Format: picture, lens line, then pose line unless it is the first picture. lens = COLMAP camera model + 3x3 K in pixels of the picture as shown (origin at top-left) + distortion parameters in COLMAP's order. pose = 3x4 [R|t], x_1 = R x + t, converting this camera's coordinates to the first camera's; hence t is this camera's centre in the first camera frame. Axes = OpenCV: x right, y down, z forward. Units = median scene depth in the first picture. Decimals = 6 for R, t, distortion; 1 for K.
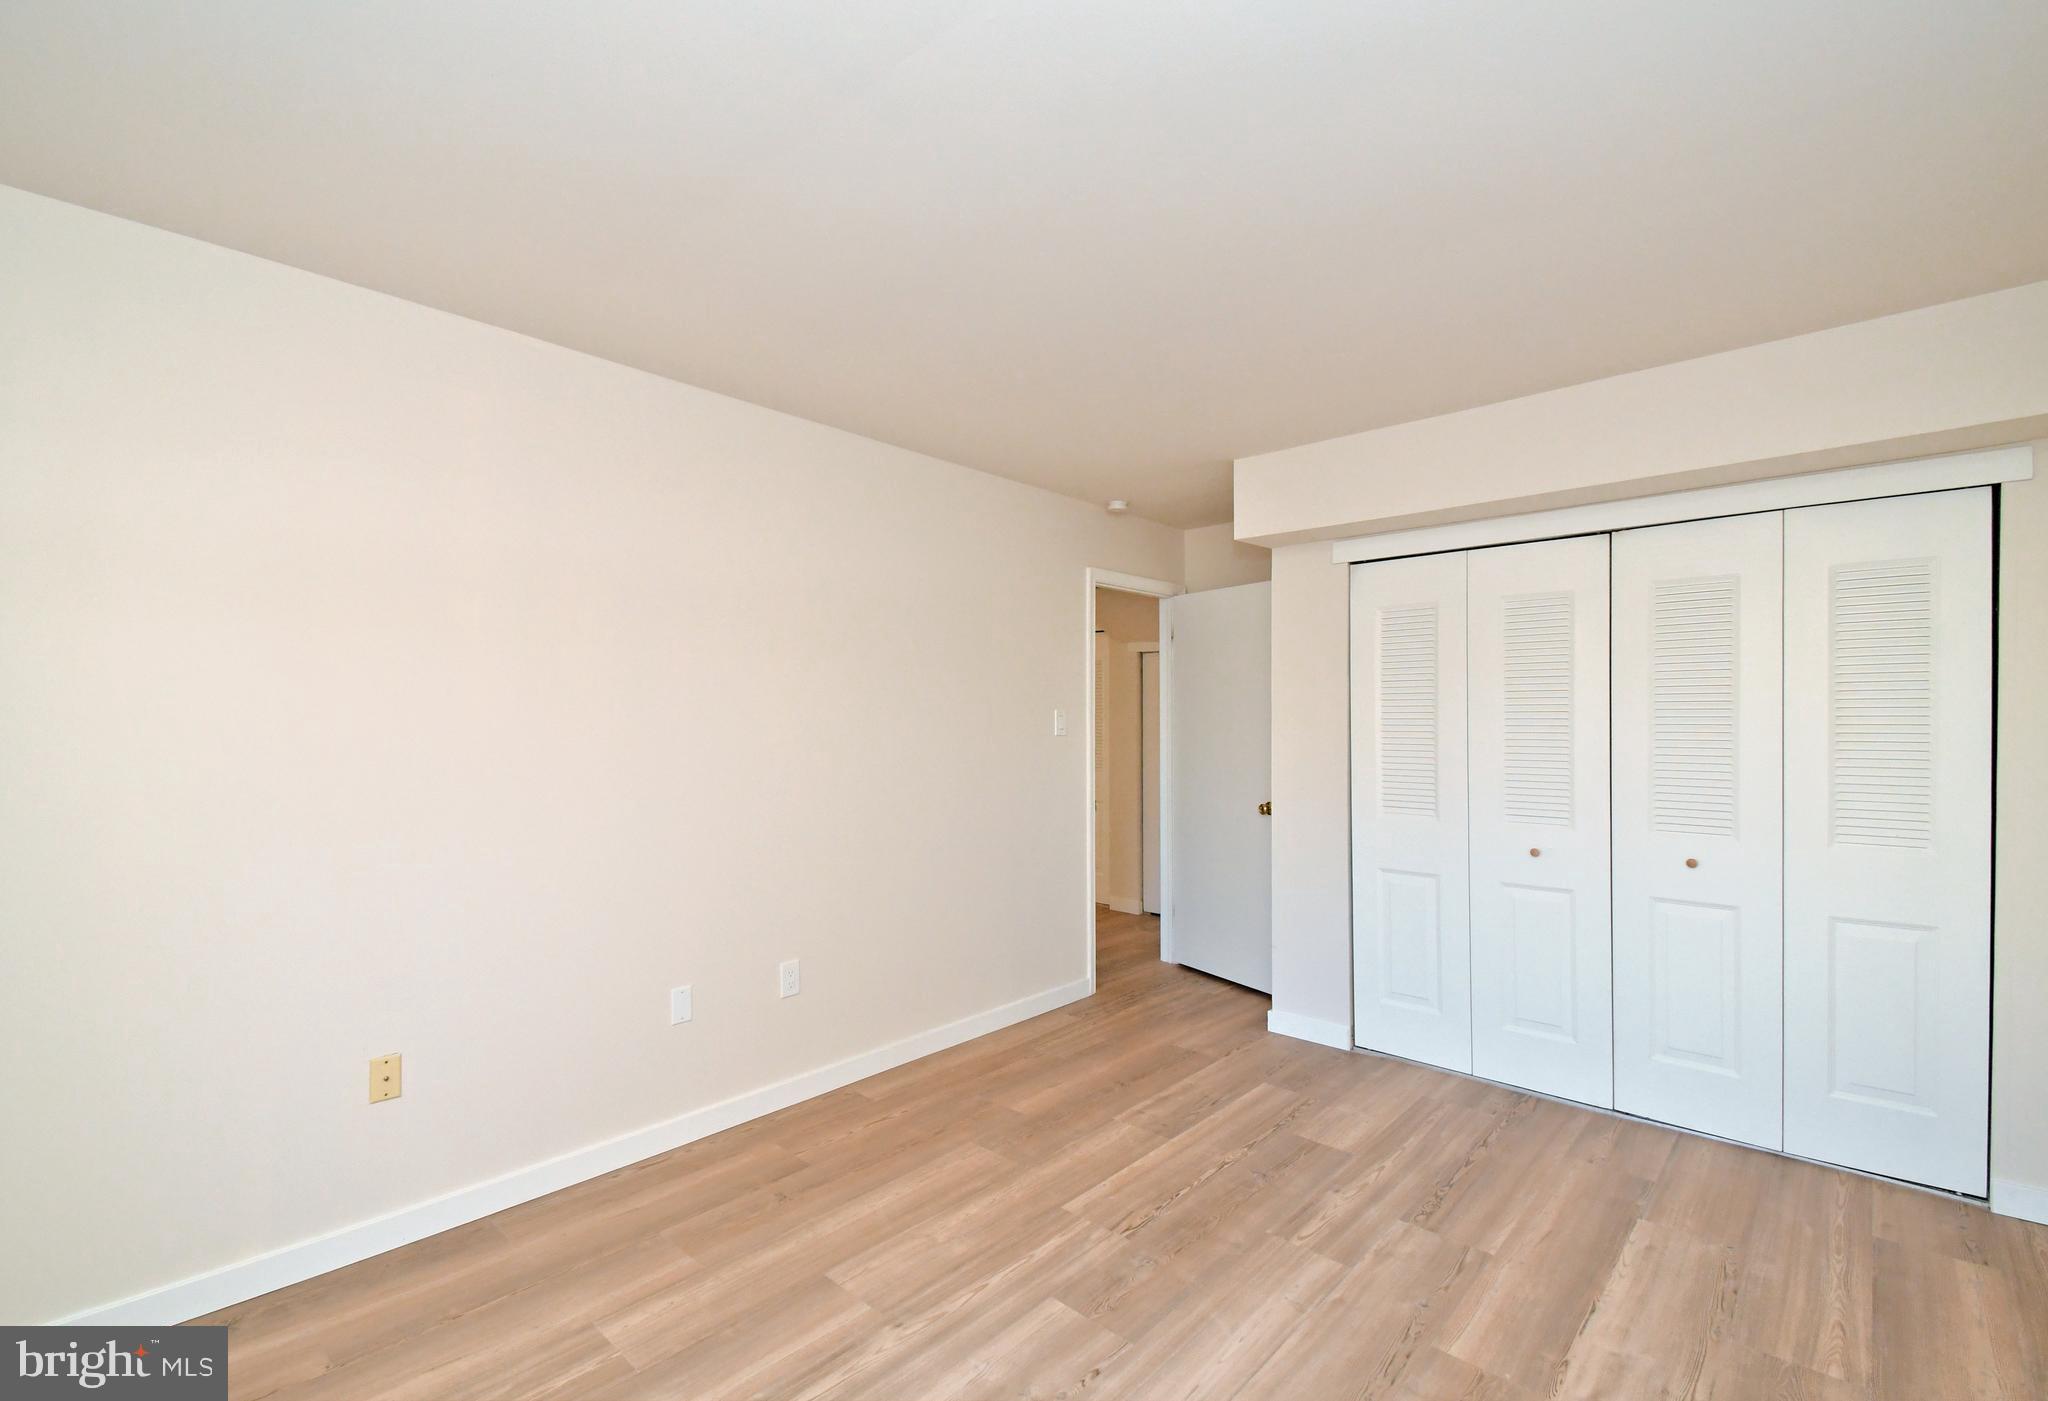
lens RADIAL K [[916.7, 0, 1033.2], [0, 916.7, 708.0], [0, 0, 1]] dist [0.038284, -0.024302]
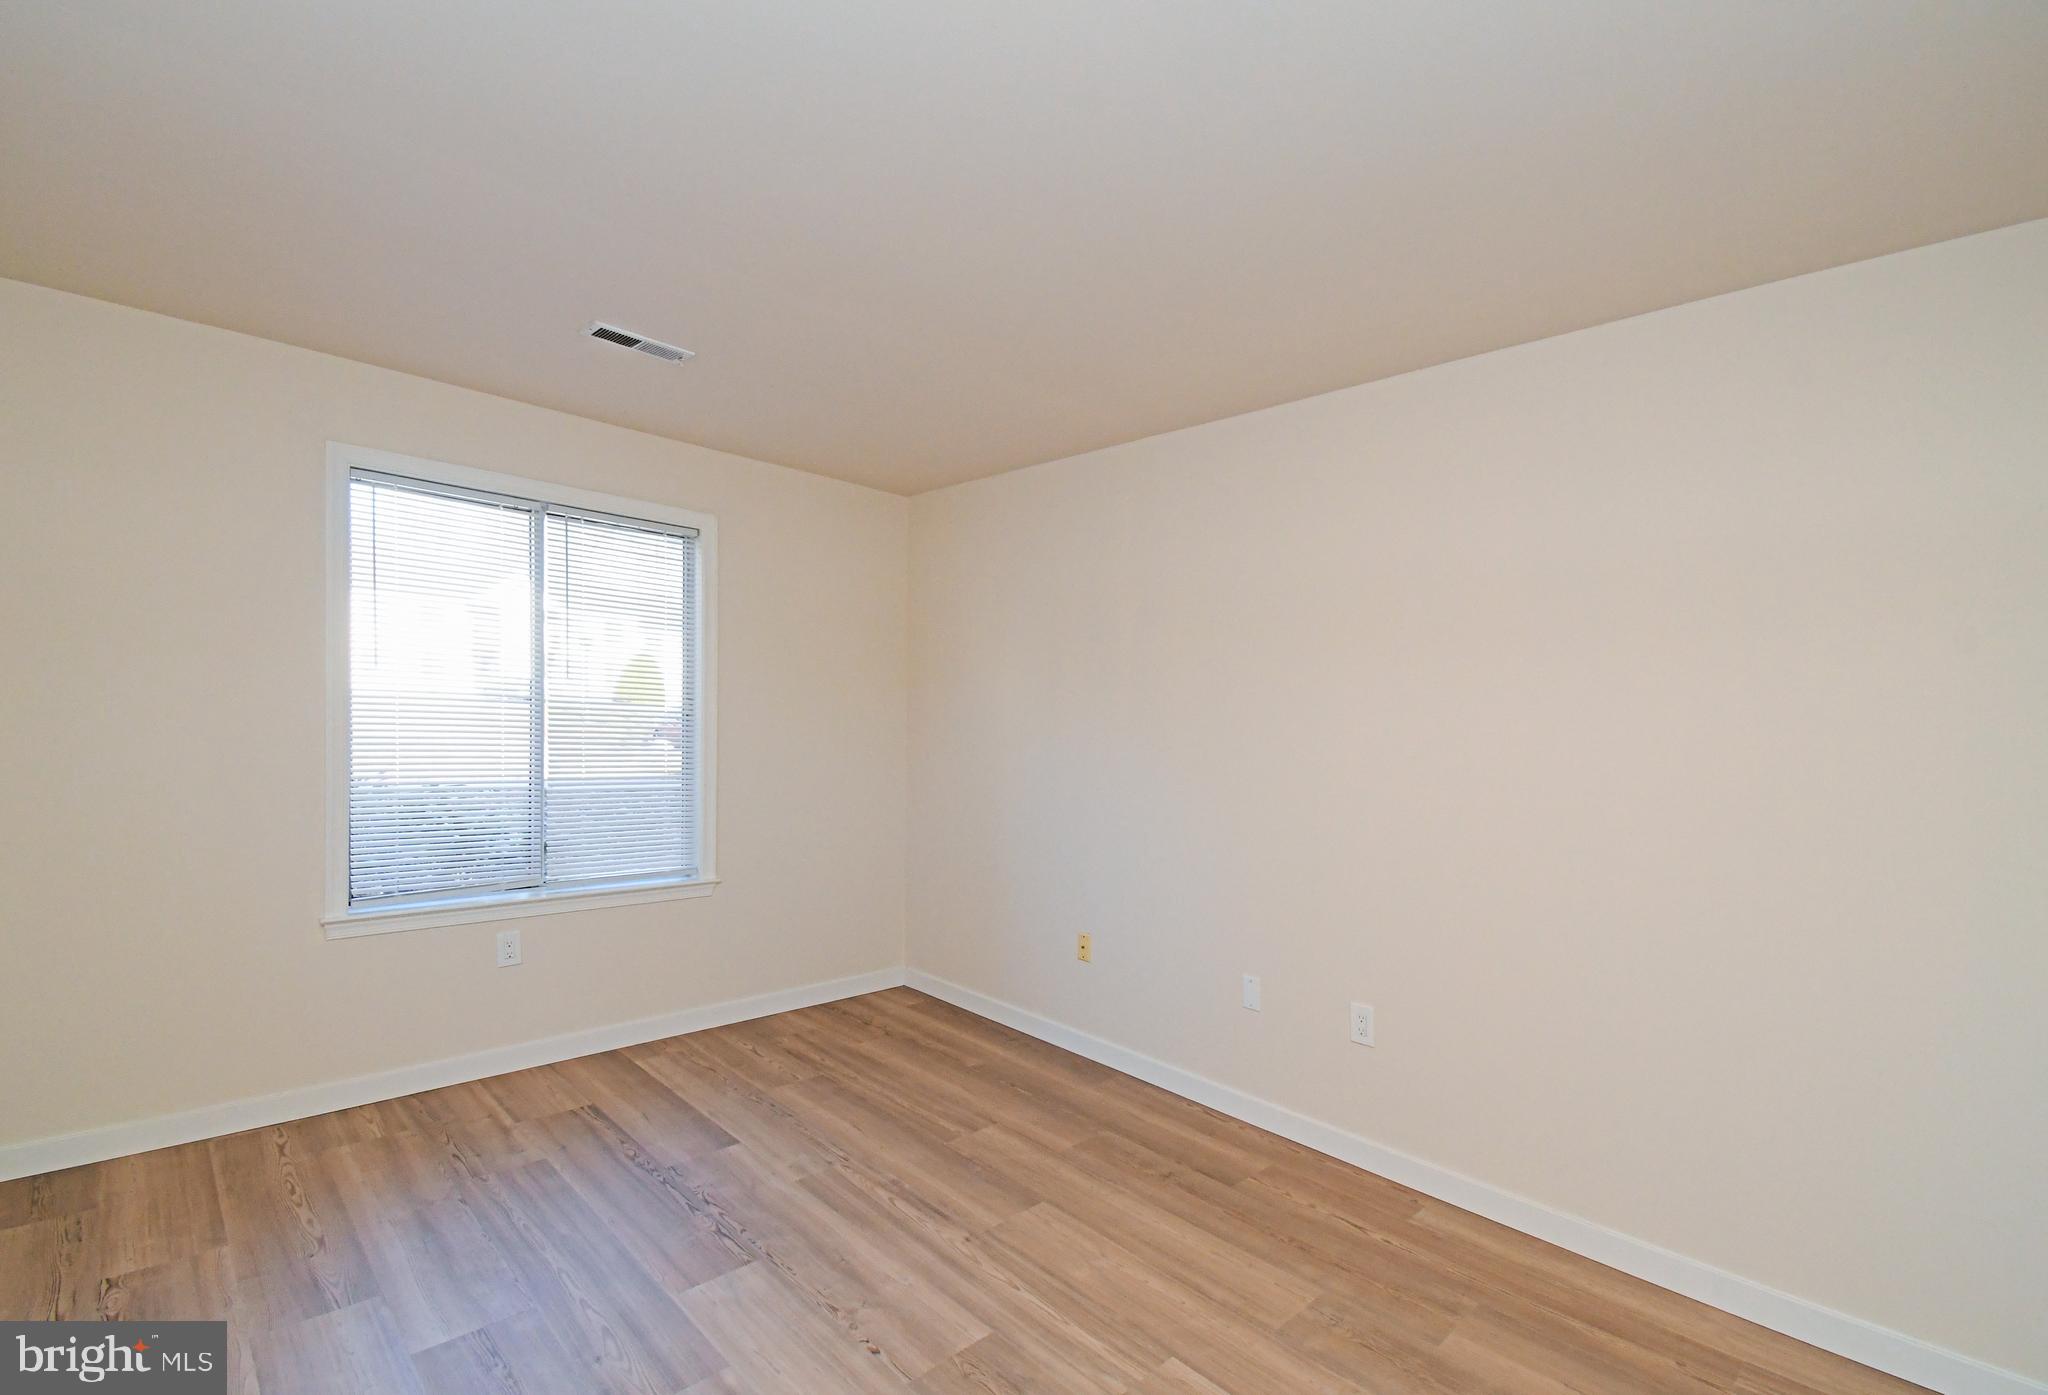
lens RADIAL K [[916.7, 0, 1033.2], [0, 916.7, 705.0], [0, 0, 1]] dist [0.038284, -0.024302]
pose [[-0.062730, -0.018784, -0.997854, 0.790704], [-0.026513, 0.999501, -0.017148, 0.010721], [0.997678, 0.025380, -0.063197, 0.882682]]
